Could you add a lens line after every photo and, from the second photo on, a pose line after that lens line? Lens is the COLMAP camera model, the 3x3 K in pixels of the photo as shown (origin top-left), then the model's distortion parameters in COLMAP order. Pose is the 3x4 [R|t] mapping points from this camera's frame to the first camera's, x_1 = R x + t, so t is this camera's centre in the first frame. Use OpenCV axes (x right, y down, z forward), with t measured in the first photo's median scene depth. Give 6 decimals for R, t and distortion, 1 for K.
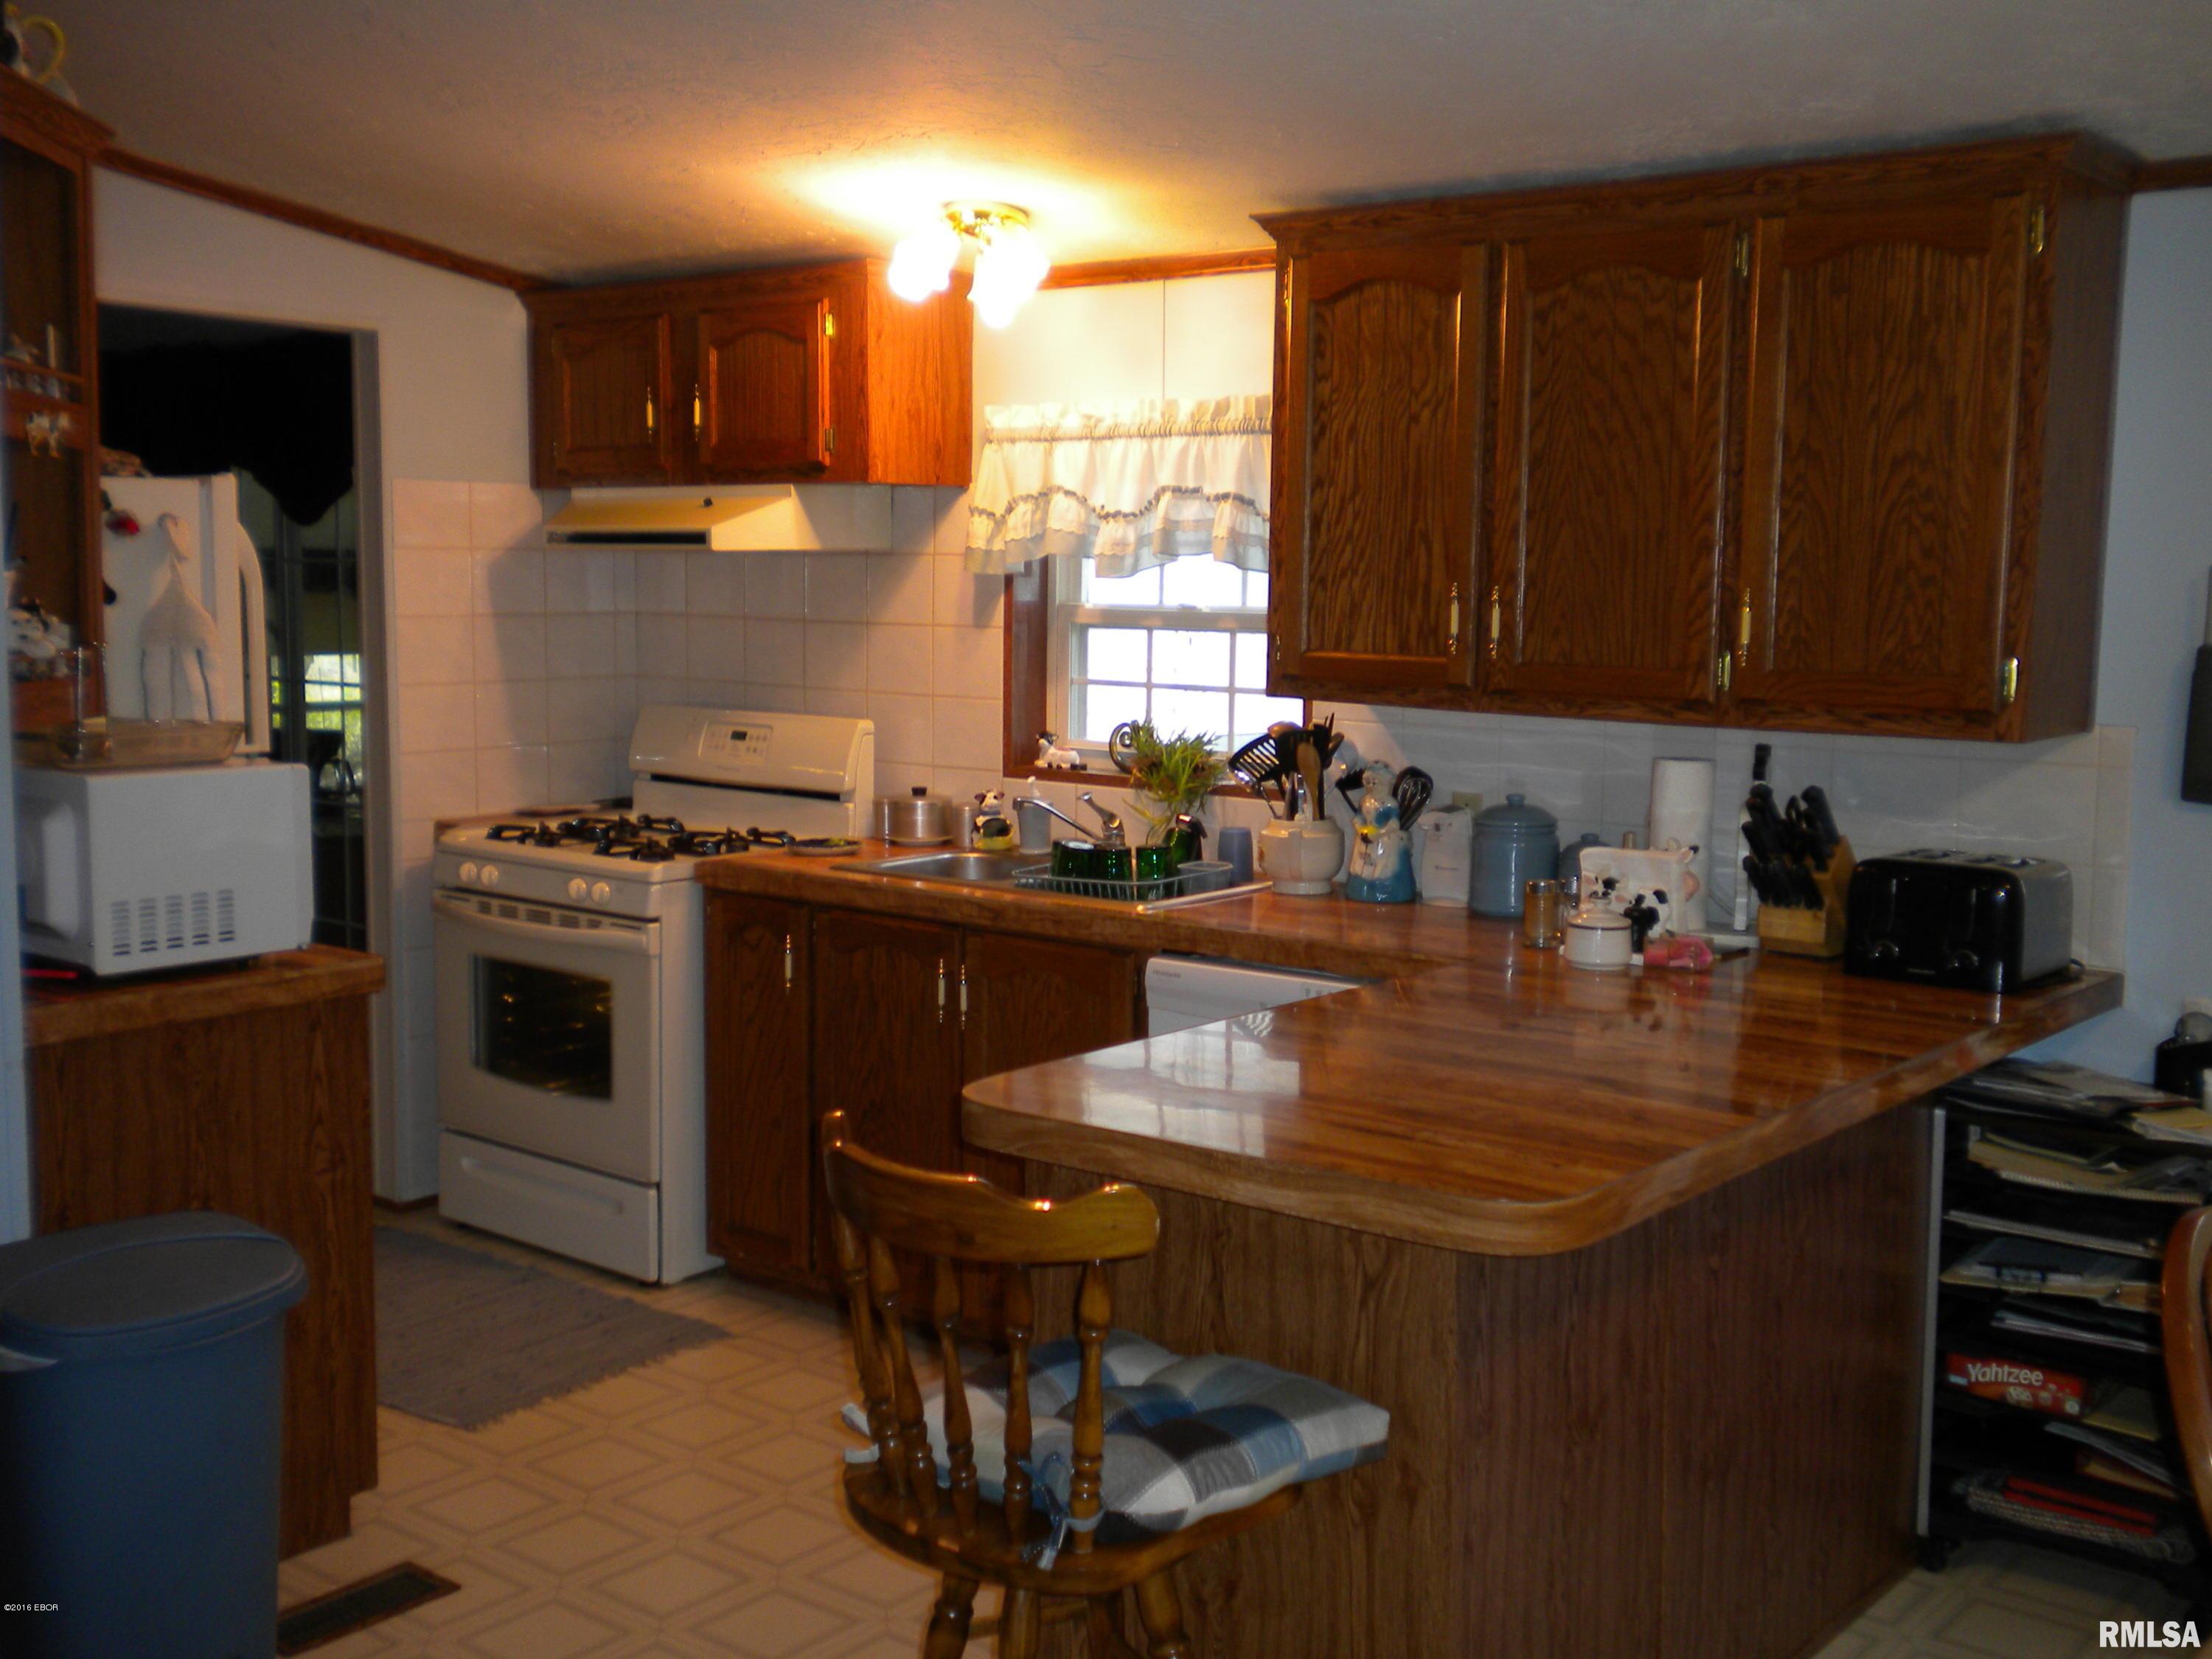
lens RADIAL K [[2298.7, 0, 1107.2], [0, 2298.7, 825.0], [0, 0, 1]] dist [0.033792, 0.000000]
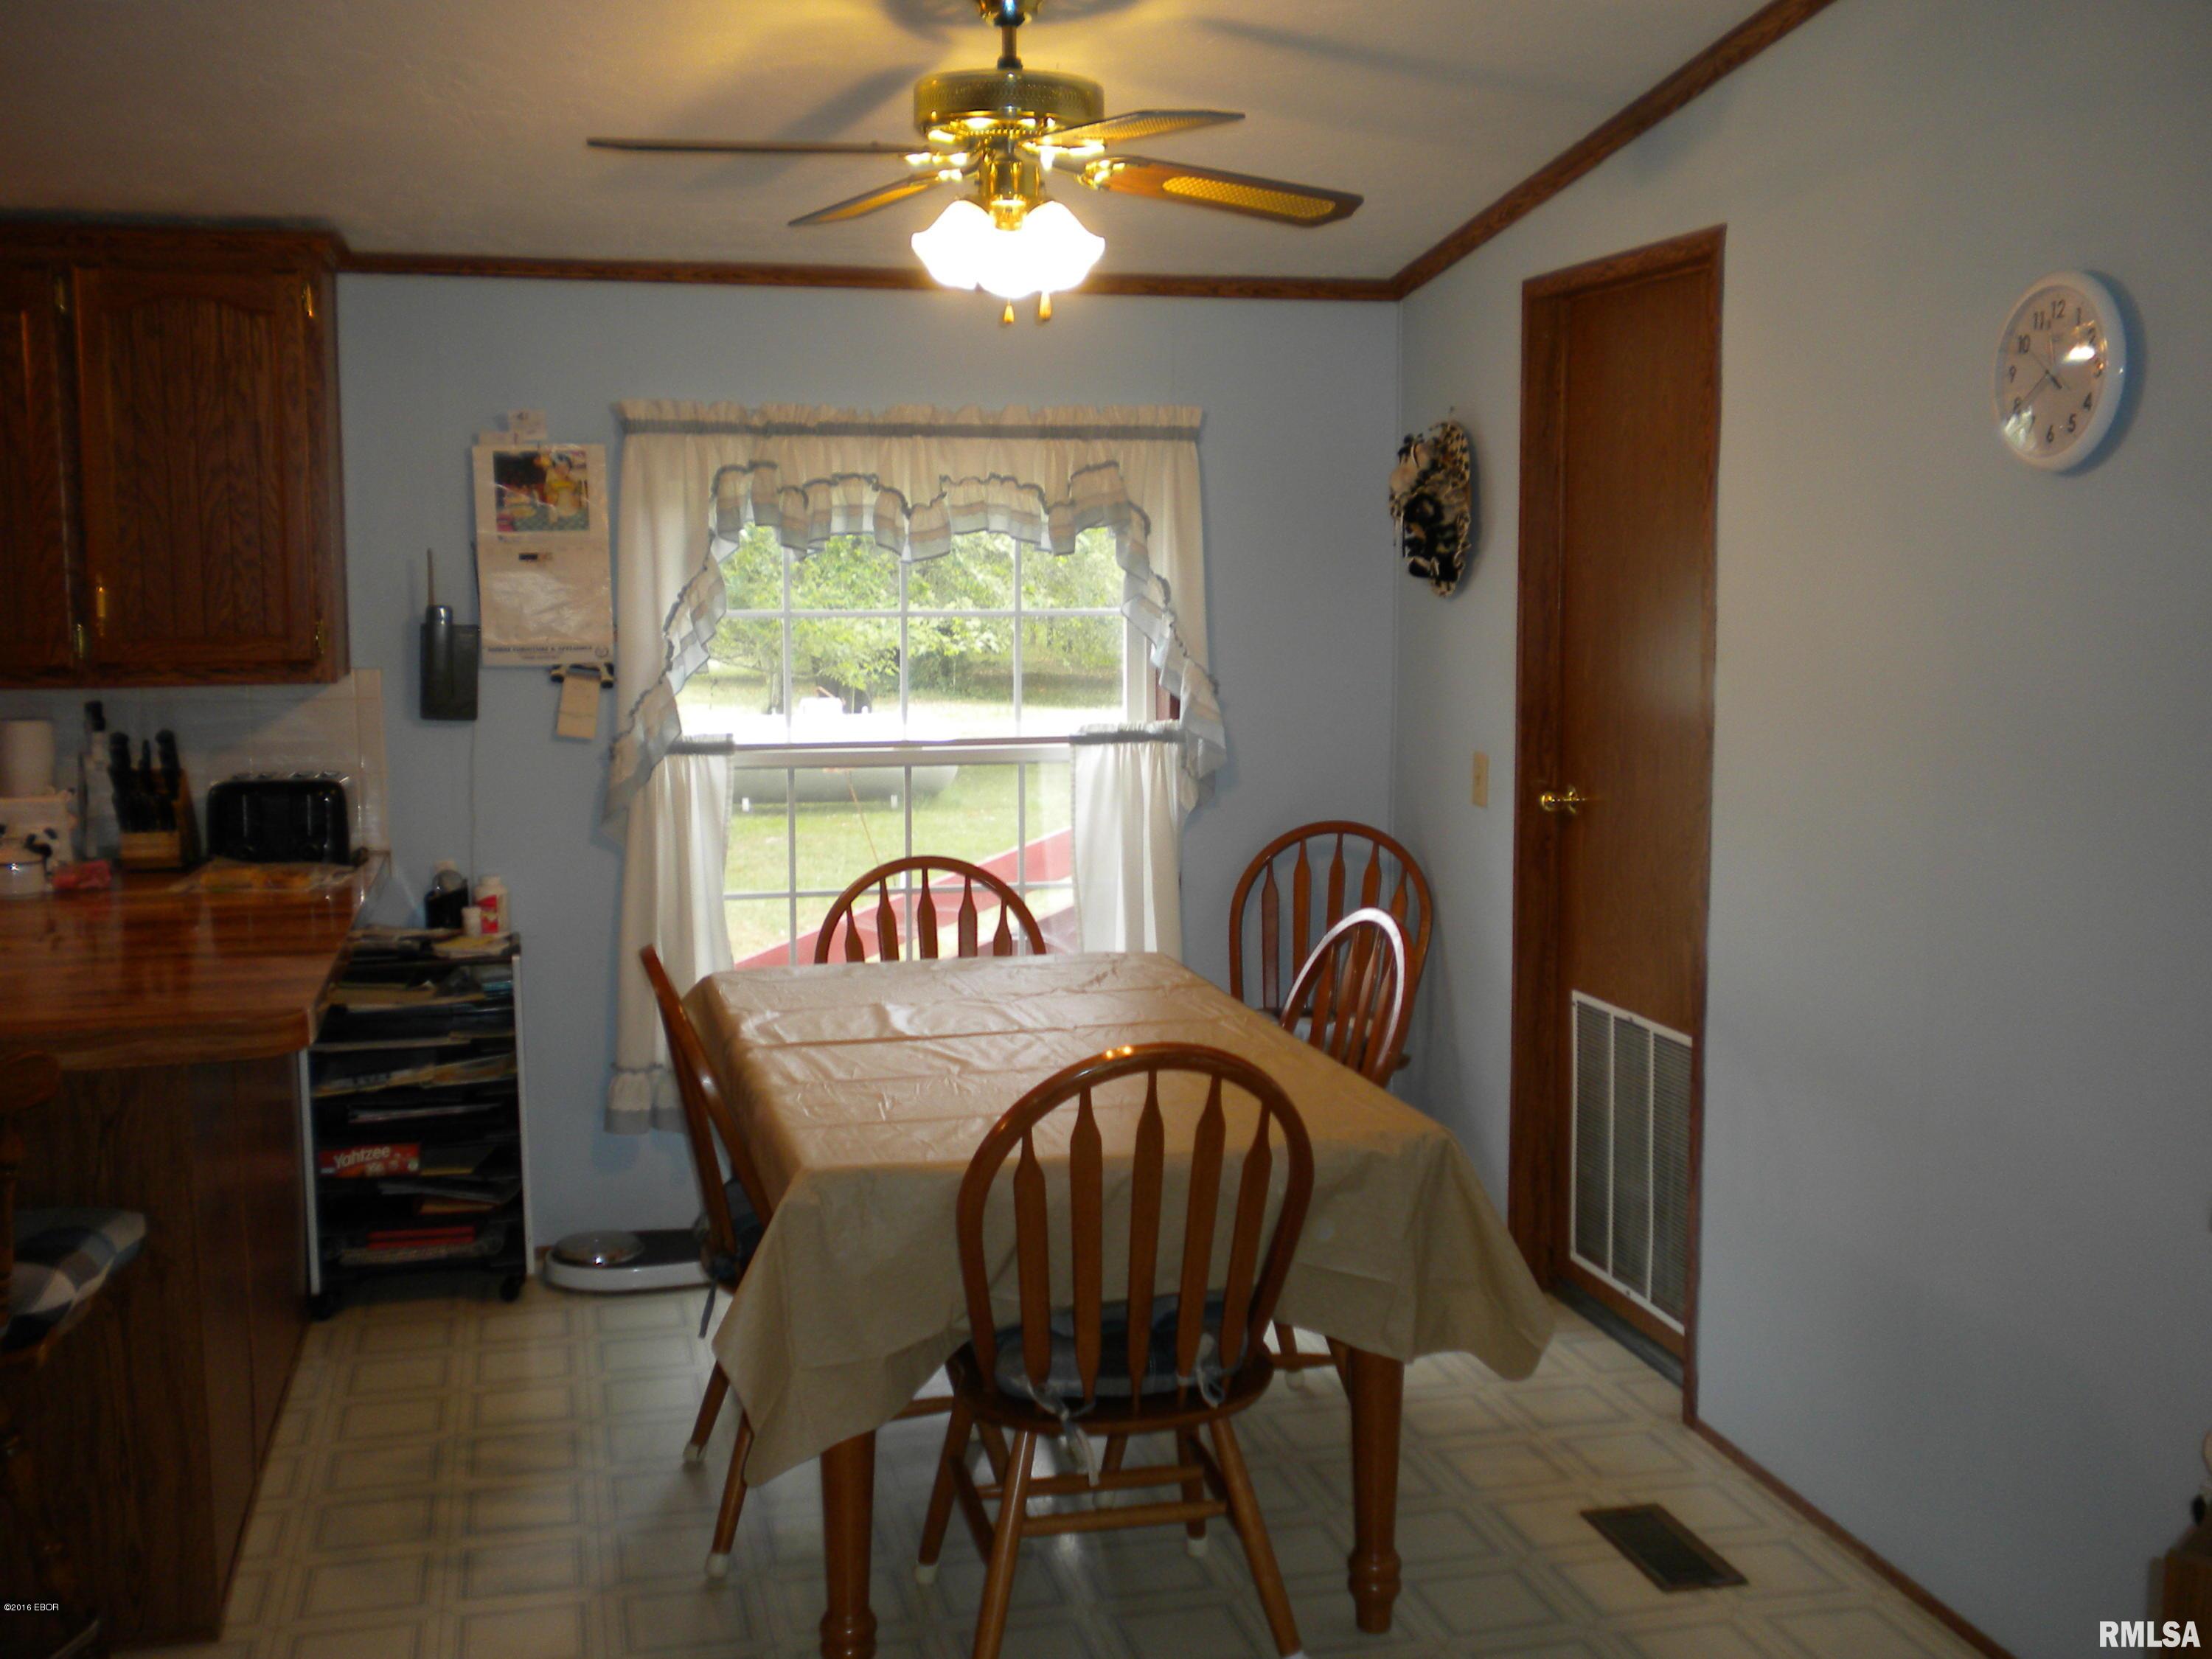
lens RADIAL K [[2298.7, 0, 1102.5], [0, 2298.7, 830.7], [0, 0, 1]] dist [0.033792, 0.000000]
pose [[0.607341, -0.114476, 0.786150, -0.380300], [0.101490, 0.992636, 0.066137, 0.005924], [-0.787932, 0.039619, 0.614487, -0.163359]]
